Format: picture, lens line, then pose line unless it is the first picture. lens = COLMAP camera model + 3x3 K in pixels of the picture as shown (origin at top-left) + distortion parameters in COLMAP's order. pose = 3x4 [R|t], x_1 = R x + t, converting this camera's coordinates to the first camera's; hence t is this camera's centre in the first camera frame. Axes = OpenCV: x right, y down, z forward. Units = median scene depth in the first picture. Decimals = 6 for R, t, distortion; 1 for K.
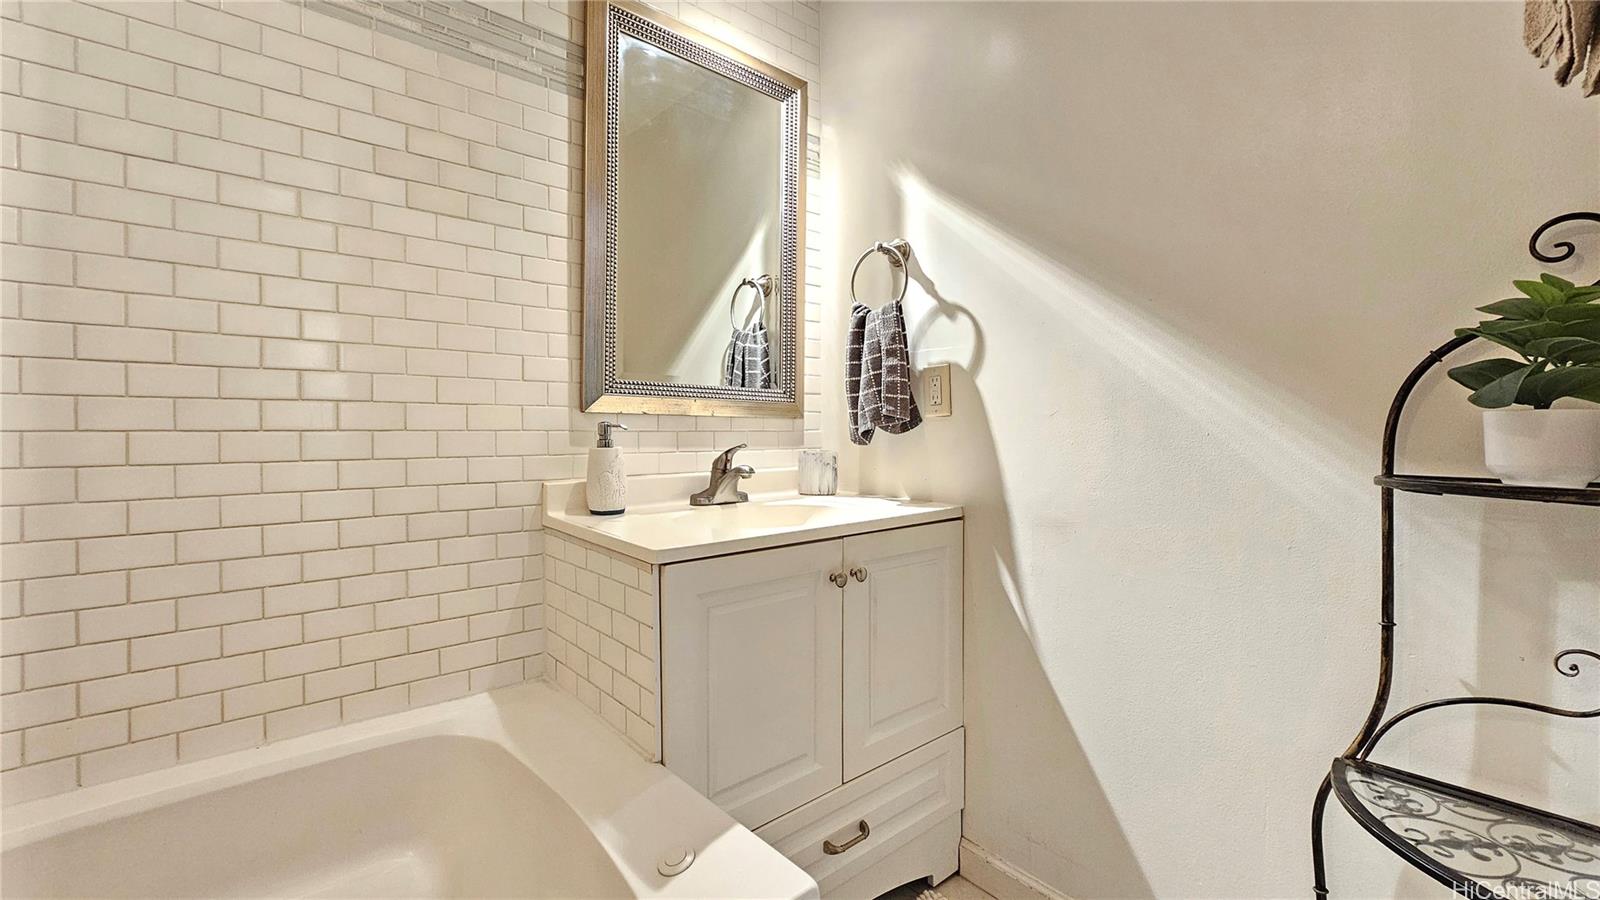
lens RADIAL K [[654.9, 0, 799.9], [0, 654.9, 437.7], [0, 0, 1]] dist [-0.000987, -0.000881]
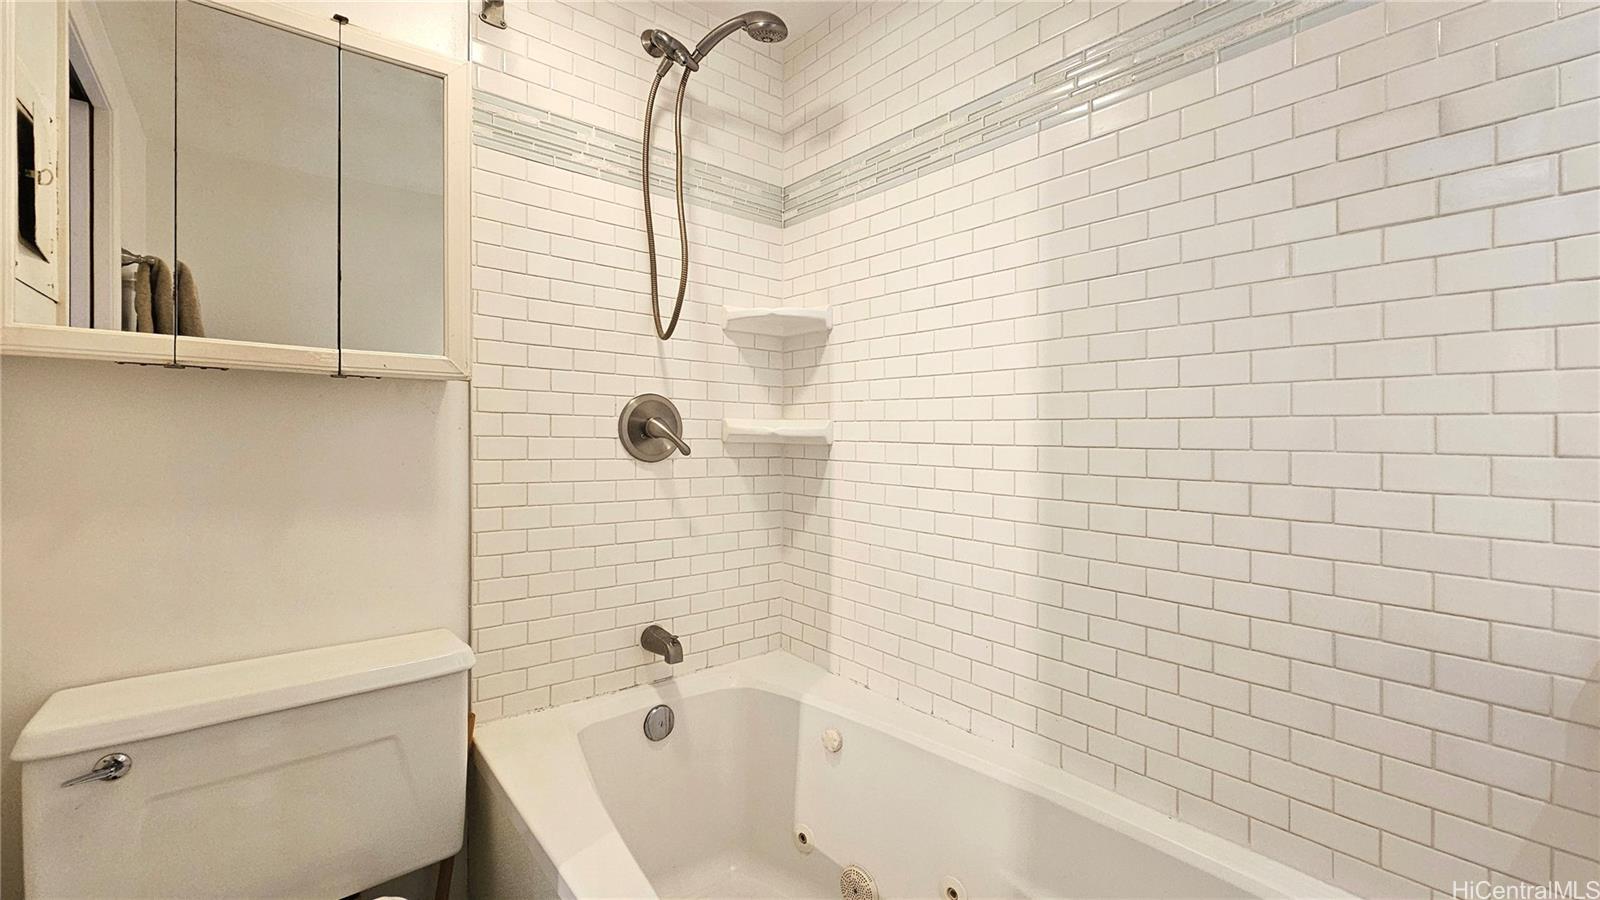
lens RADIAL K [[654.9, 0, 800.0], [0, 654.9, 447.3], [0, 0, 1]] dist [-0.000987, -0.000881]
pose [[-0.016154, 0.016037, -0.999741, 0.186221], [-0.019087, 0.999684, 0.016345, -0.106525], [0.999687, 0.019346, -0.015843, 0.400964]]
